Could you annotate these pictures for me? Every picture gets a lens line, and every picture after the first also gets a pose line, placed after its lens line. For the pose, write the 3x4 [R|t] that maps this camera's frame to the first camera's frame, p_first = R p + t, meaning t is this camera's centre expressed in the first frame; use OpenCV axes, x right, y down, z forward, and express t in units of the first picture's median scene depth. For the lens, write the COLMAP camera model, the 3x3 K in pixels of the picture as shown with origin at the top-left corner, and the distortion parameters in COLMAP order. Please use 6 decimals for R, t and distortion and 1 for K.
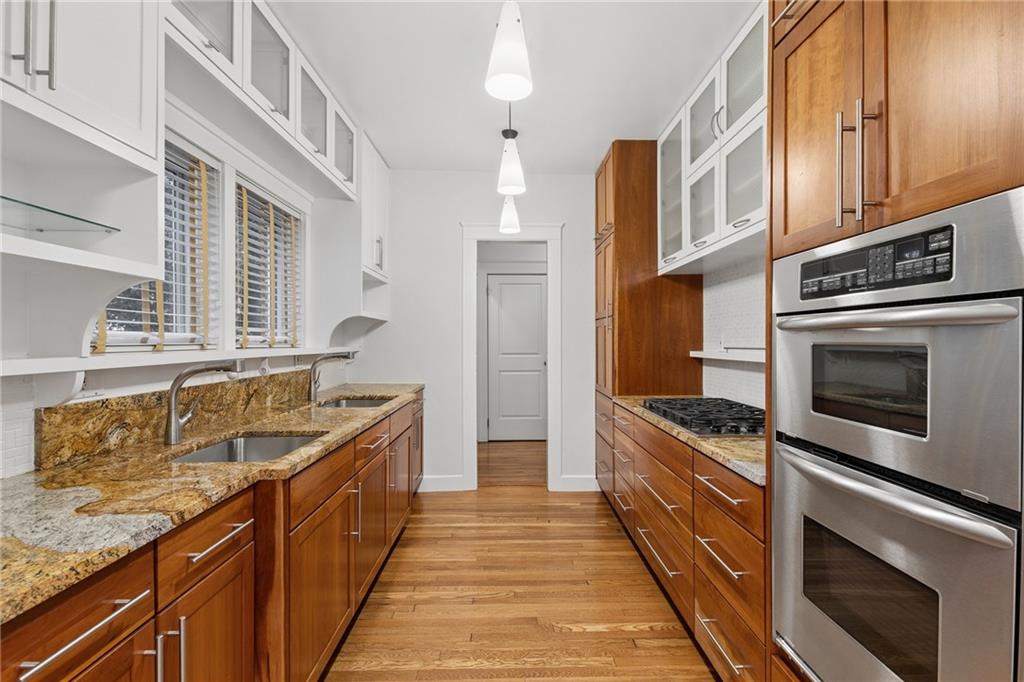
lens RADIAL K [[483.1, 0, 521.7], [0, 483.1, 344.3], [0, 0, 1]] dist [0.010075, -0.000237]
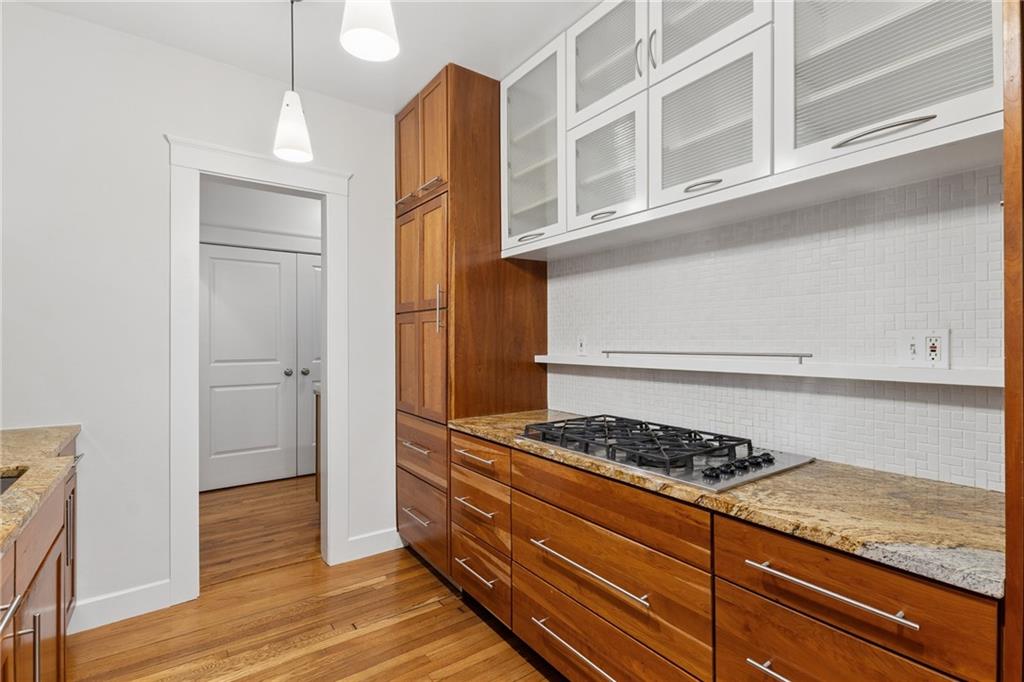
lens RADIAL K [[480.1, 0, 529.7], [0, 480.1, 341.3], [0, 0, 1]] dist [0.001597, 0.000020]
pose [[0.819899, -0.000146, 0.572508, -0.149871], [0.004209, 0.999974, -0.005773, -0.005988], [-0.572493, 0.007143, 0.819878, 0.444756]]
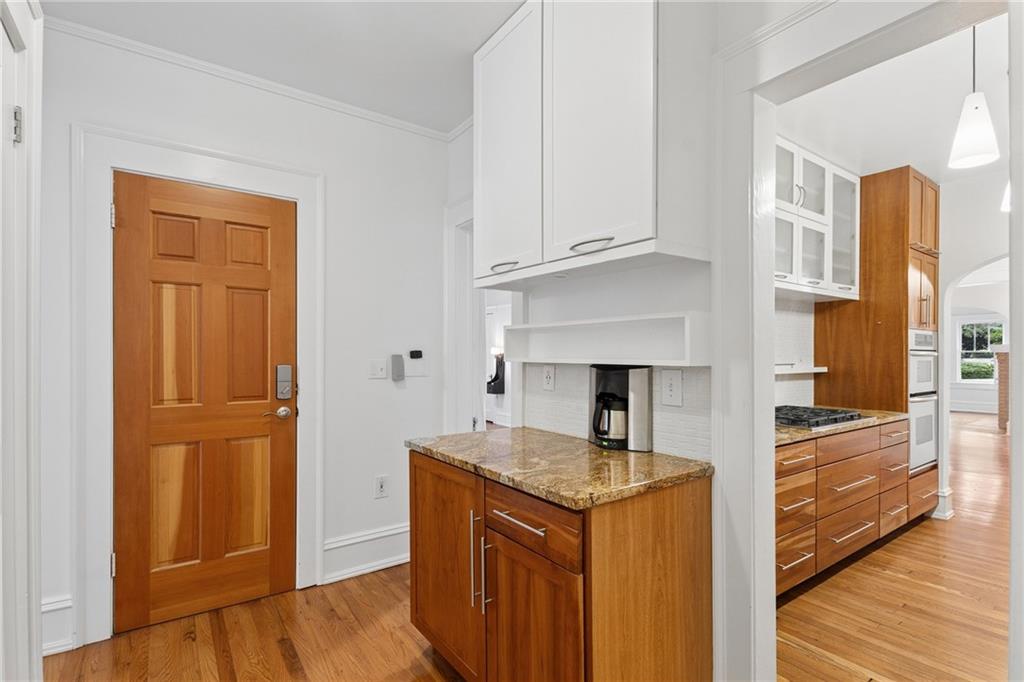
lens RADIAL K [[487.4, 0, 512.6], [0, 487.4, 358.3], [0, 0, 1]] dist [0.004650, -0.000241]
pose [[-0.559900, -0.008695, 0.828515, -0.233382], [0.002194, 0.999926, 0.011977, -0.025199], [-0.828557, 0.008524, -0.559840, 2.147450]]
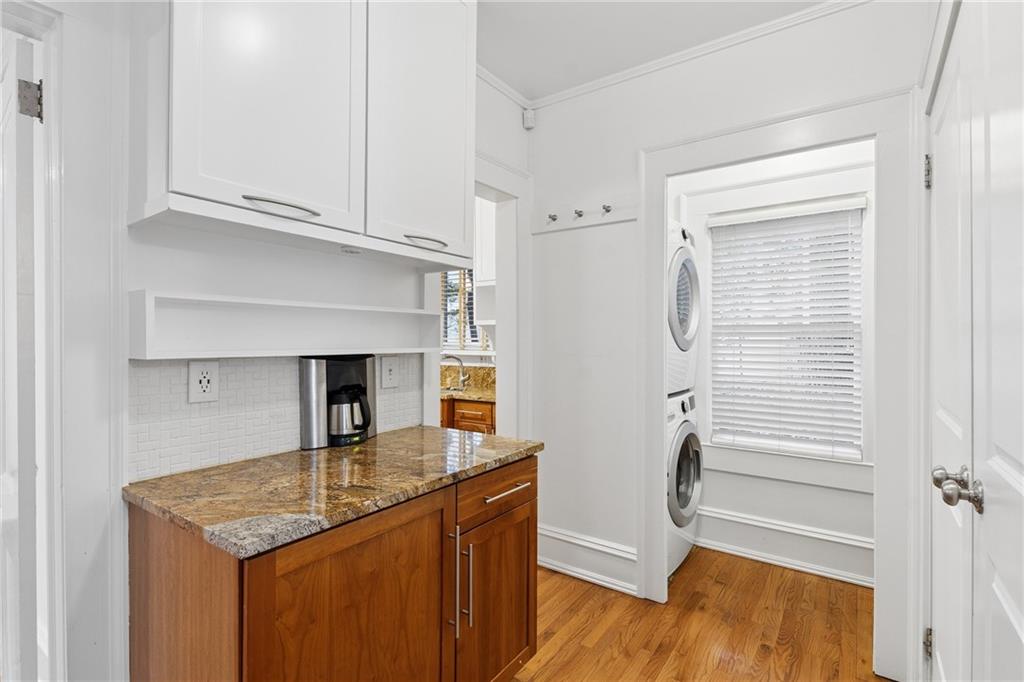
lens RADIAL K [[483.1, 0, 521.7], [0, 483.1, 344.3], [0, 0, 1]] dist [0.010075, -0.000237]
pose [[-0.590029, 0.004405, -0.807370, 0.698659], [-0.006059, 0.999933, 0.009884, -0.029642], [0.807359, 0.010724, -0.589963, 2.213108]]
